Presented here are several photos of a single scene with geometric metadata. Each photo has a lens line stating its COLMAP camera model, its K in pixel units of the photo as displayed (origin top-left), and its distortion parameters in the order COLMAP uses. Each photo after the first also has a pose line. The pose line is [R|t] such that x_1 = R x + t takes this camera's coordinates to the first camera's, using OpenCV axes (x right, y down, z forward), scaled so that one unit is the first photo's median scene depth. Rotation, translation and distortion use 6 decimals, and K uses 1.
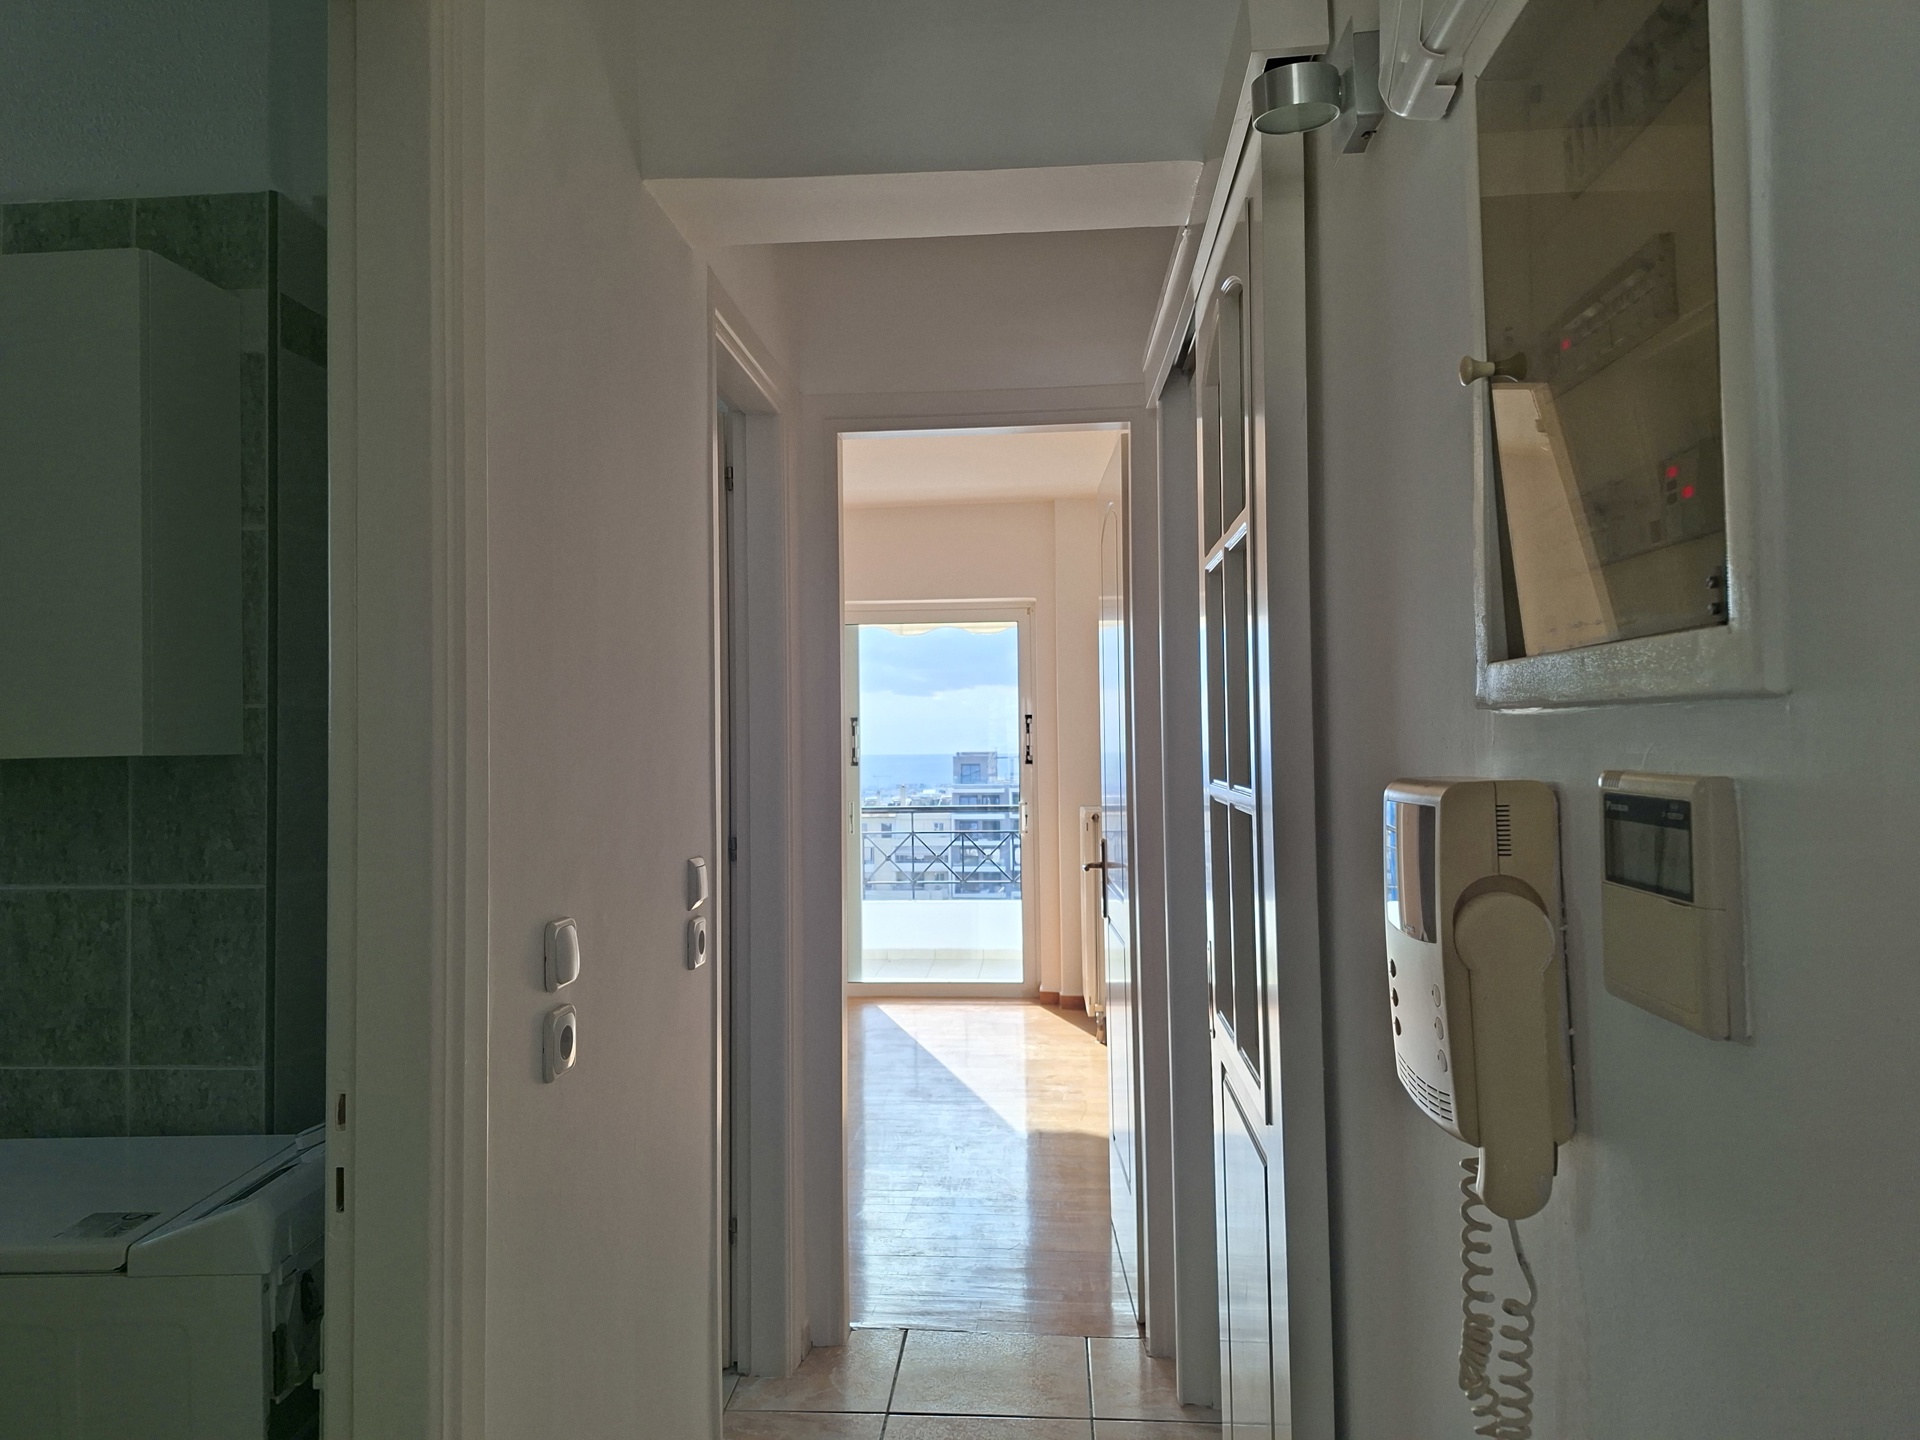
lens RADIAL K [[1356.1, 0, 963.9], [0, 1356.1, 714.0], [0, 0, 1]] dist [0.057082, -0.027608]
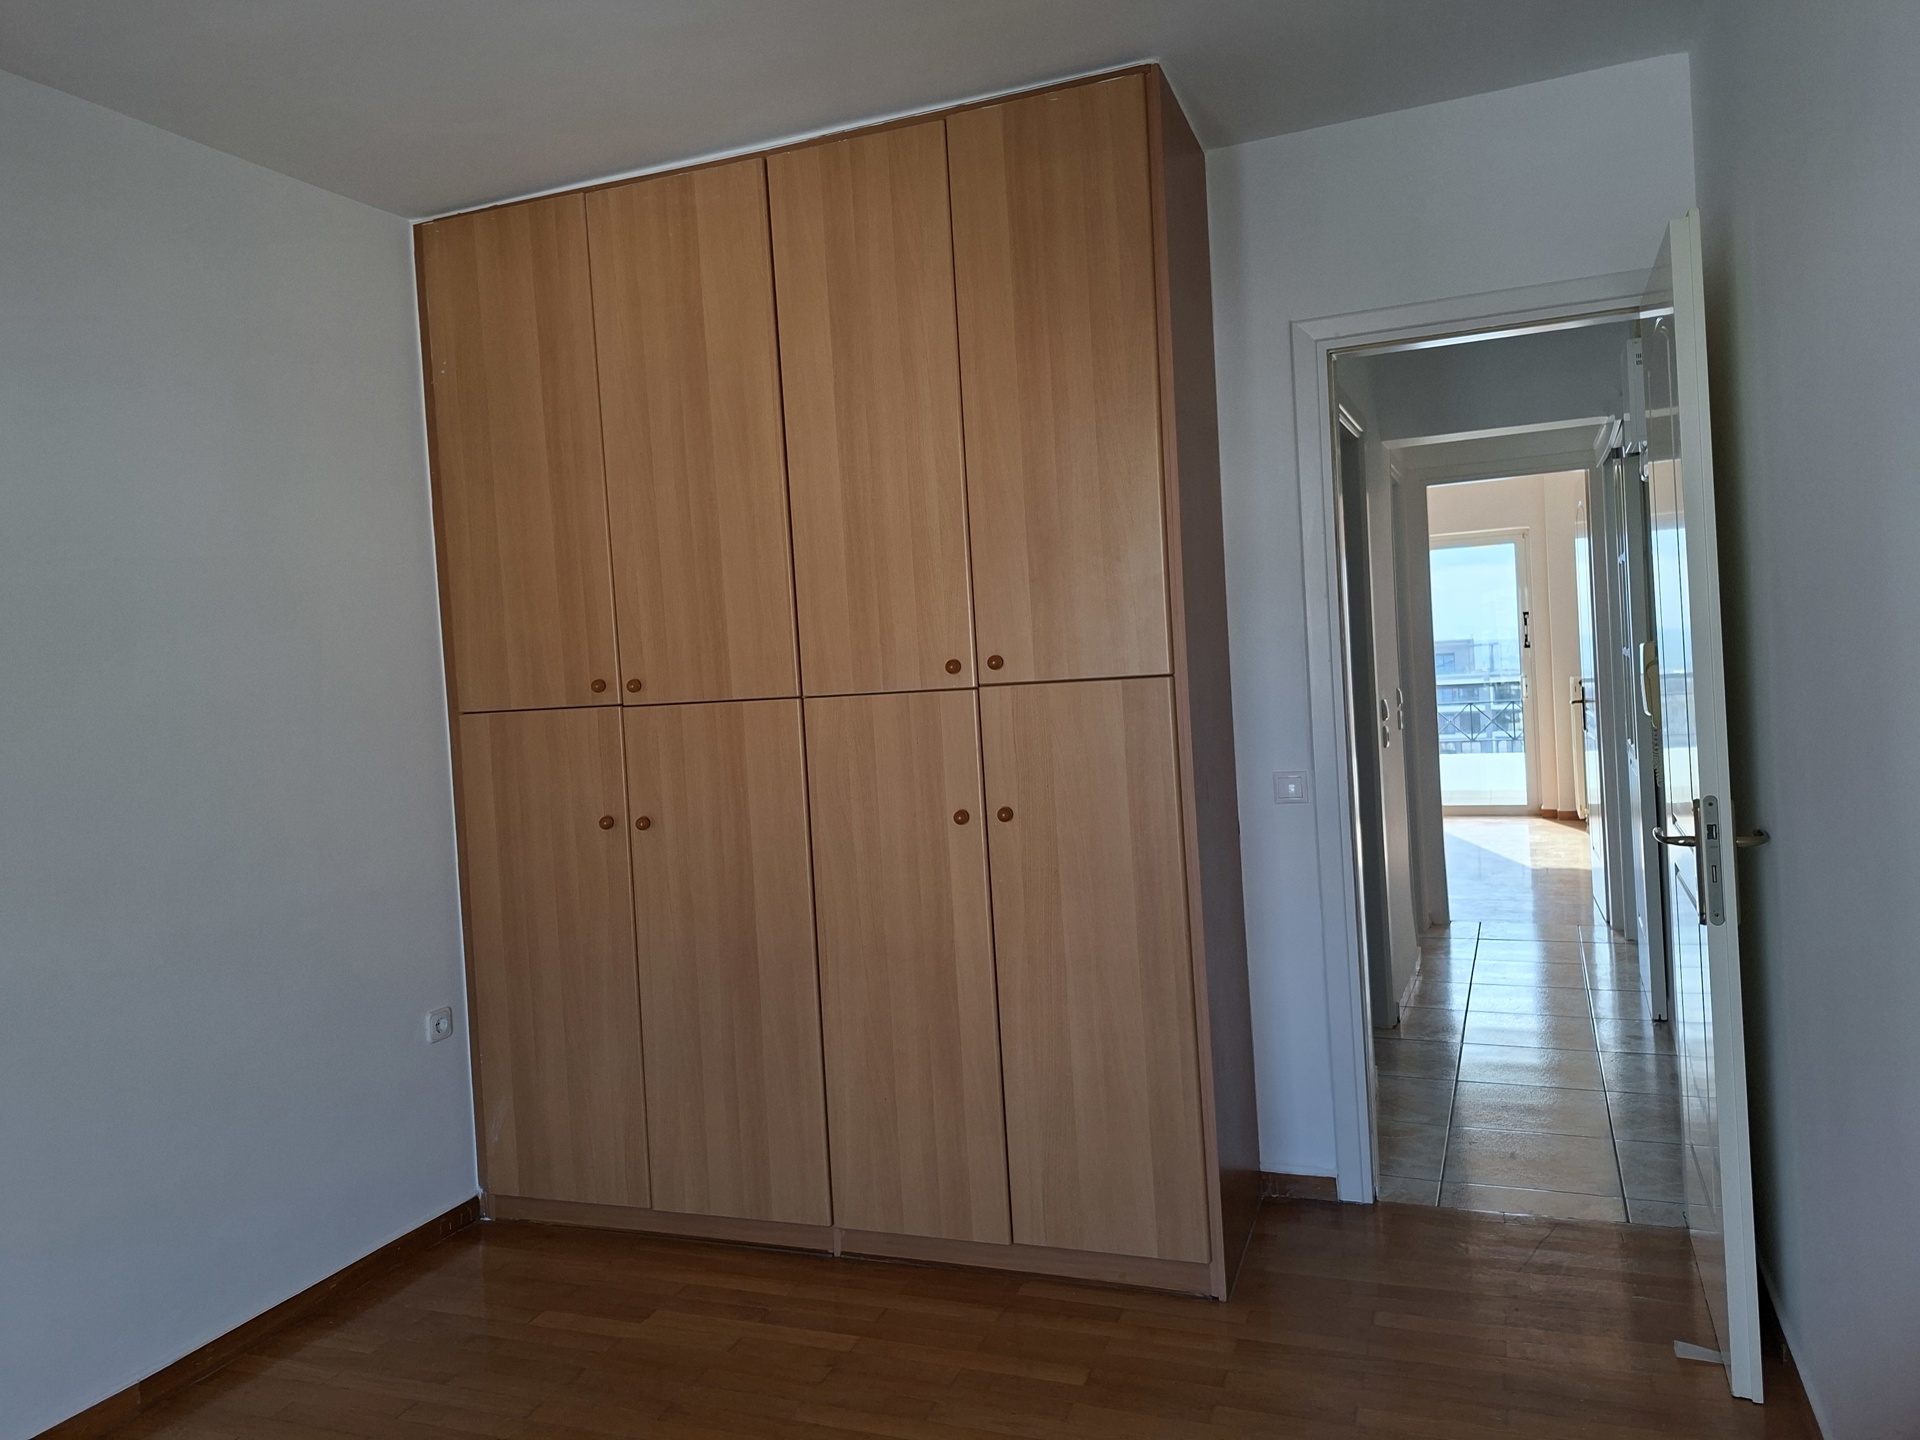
lens RADIAL K [[1356.1, 0, 973.6], [0, 1356.1, 717.1], [0, 0, 1]] dist [0.057082, -0.027608]
pose [[0.946150, -0.033235, -0.322018, -0.040949], [0.057020, 0.996274, 0.064710, -0.015609], [0.318668, -0.079587, 0.944519, -0.520814]]
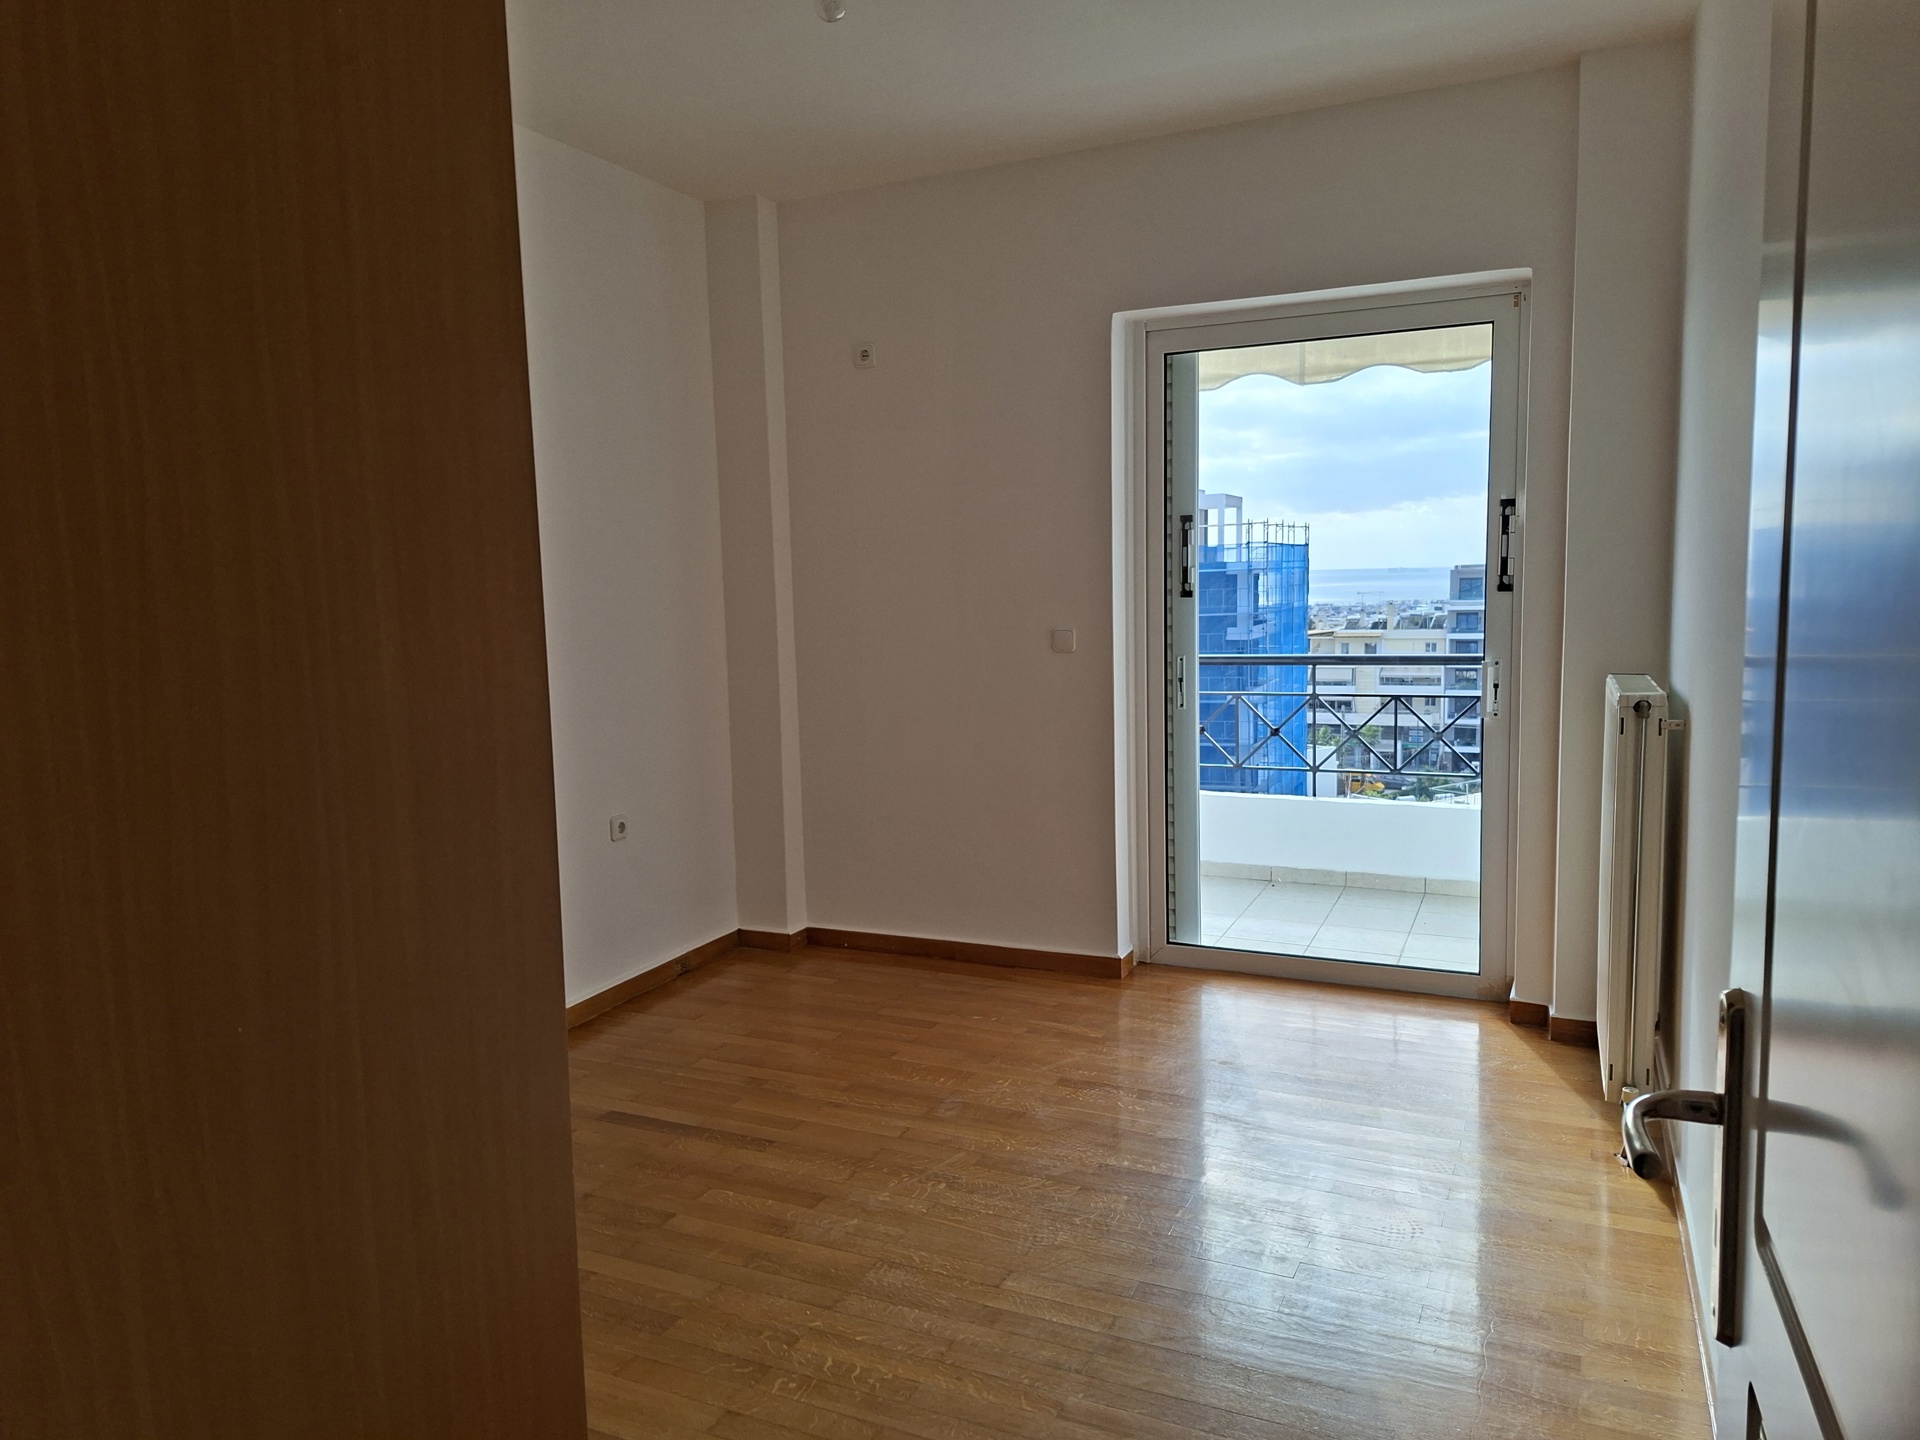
lens RADIAL K [[1356.1, 0, 947.1], [0, 1356.1, 732.4], [0, 0, 1]] dist [0.057082, -0.027608]
pose [[0.936146, 0.030602, -0.350277, 0.033571], [0.021096, 0.989522, 0.142830, 0.009798], [0.350977, -0.141099, 0.925692, 0.413671]]
